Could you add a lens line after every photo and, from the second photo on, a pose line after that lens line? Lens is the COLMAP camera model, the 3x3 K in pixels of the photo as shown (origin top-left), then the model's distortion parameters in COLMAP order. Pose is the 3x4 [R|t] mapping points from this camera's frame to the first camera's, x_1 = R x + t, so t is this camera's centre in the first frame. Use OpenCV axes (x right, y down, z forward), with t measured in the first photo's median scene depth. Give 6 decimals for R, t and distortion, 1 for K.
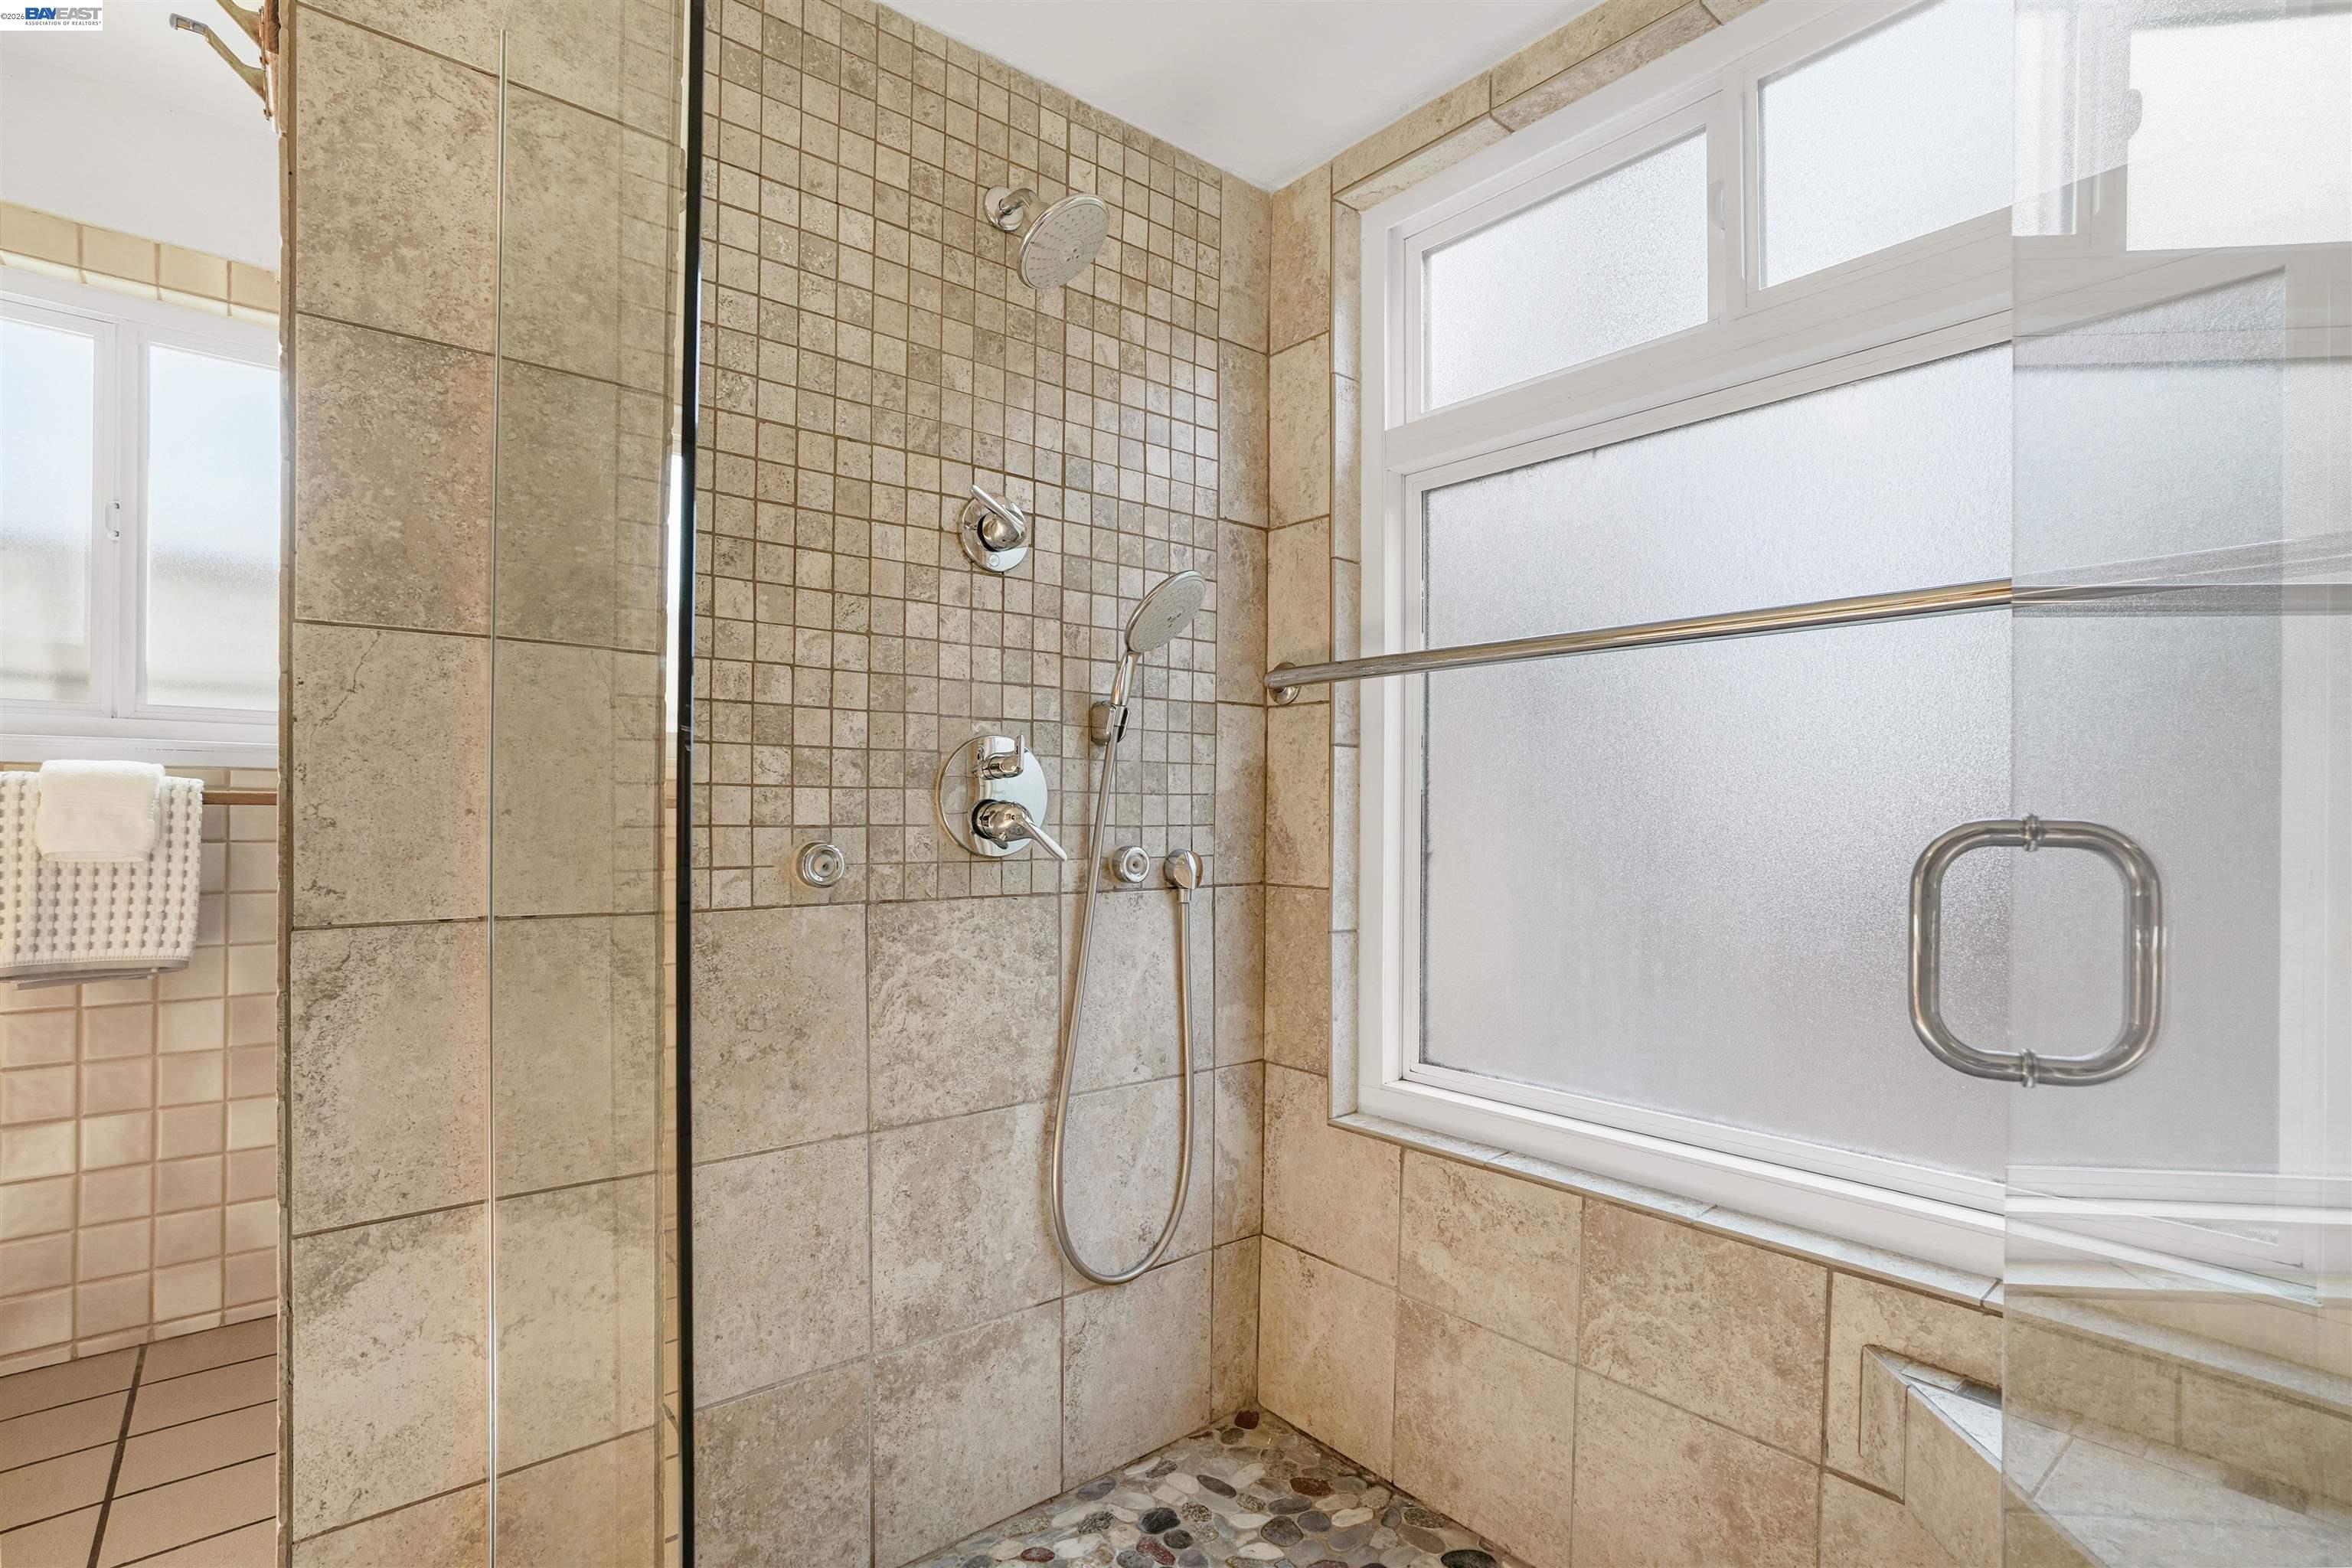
lens RADIAL K [[1124.4, 0, 1181.7], [0, 1124.4, 809.3], [0, 0, 1]] dist [-0.044141, 0.025338]
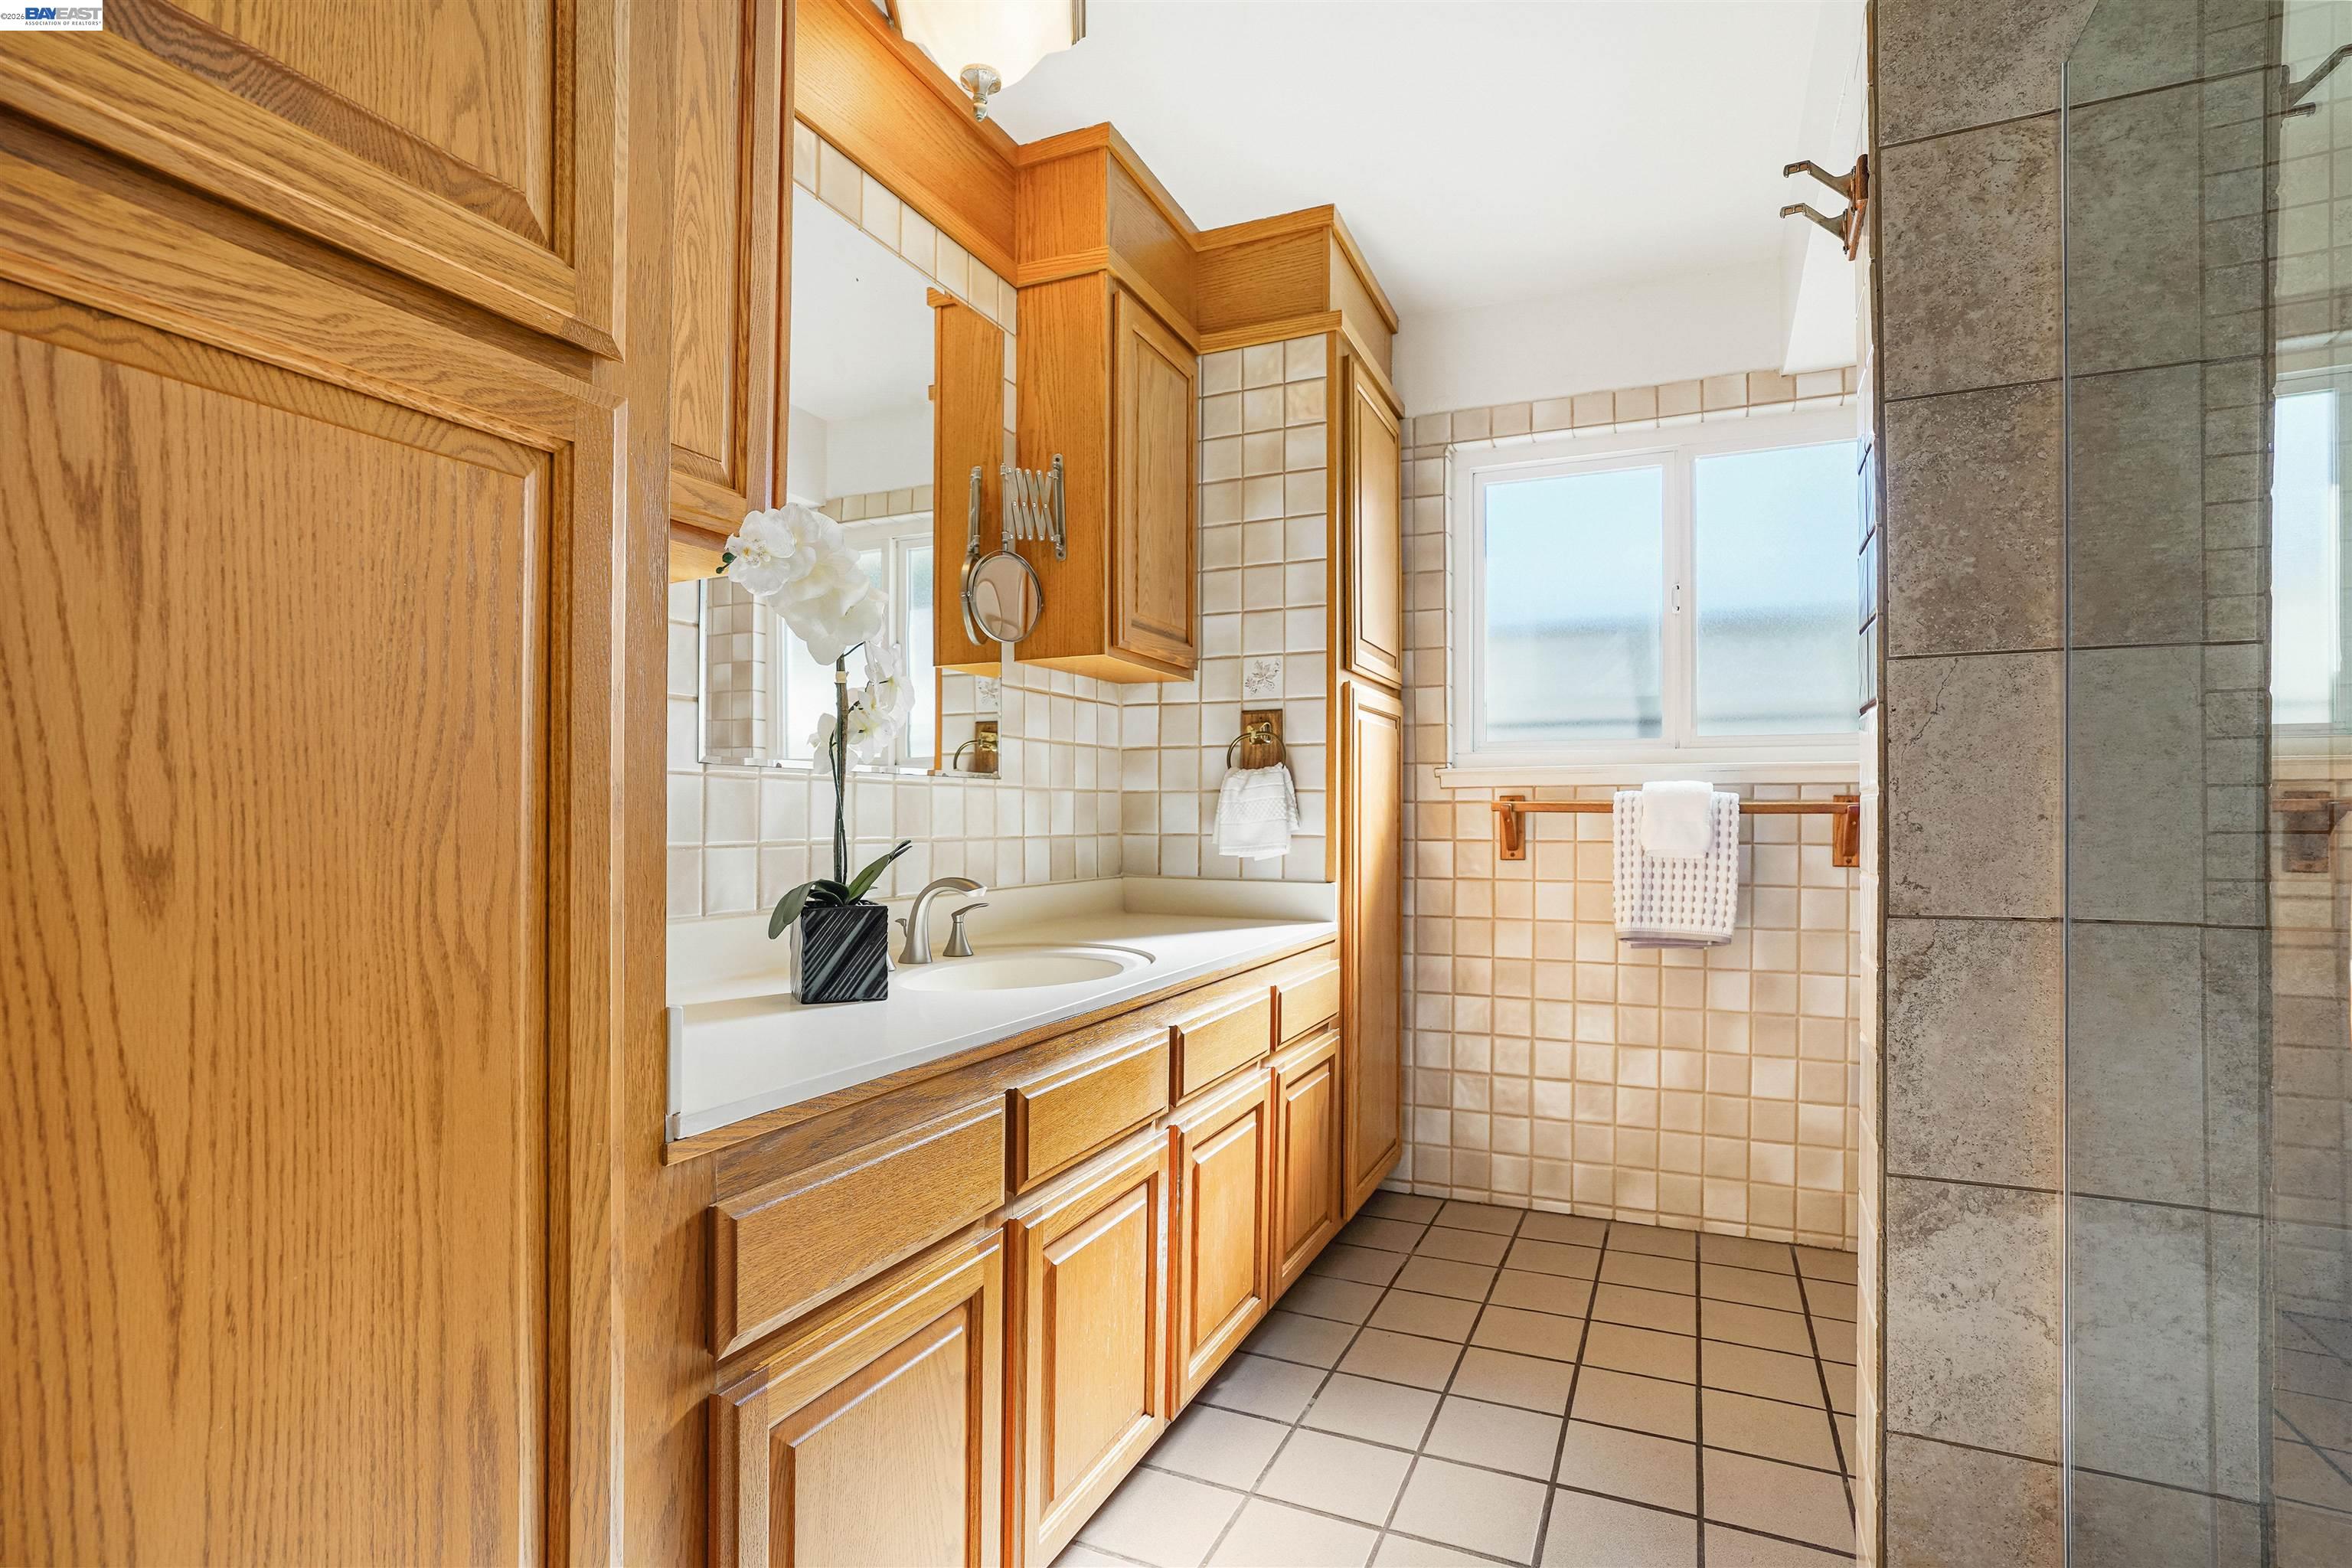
lens RADIAL K [[1124.4, 0, 1181.7], [0, 1124.4, 809.3], [0, 0, 1]] dist [-0.044141, 0.025338]
pose [[0.442327, -0.012928, -0.896761, -0.061480], [0.006320, 0.999916, -0.011298, 0.001322], [0.896832, -0.000670, 0.442371, -0.203048]]
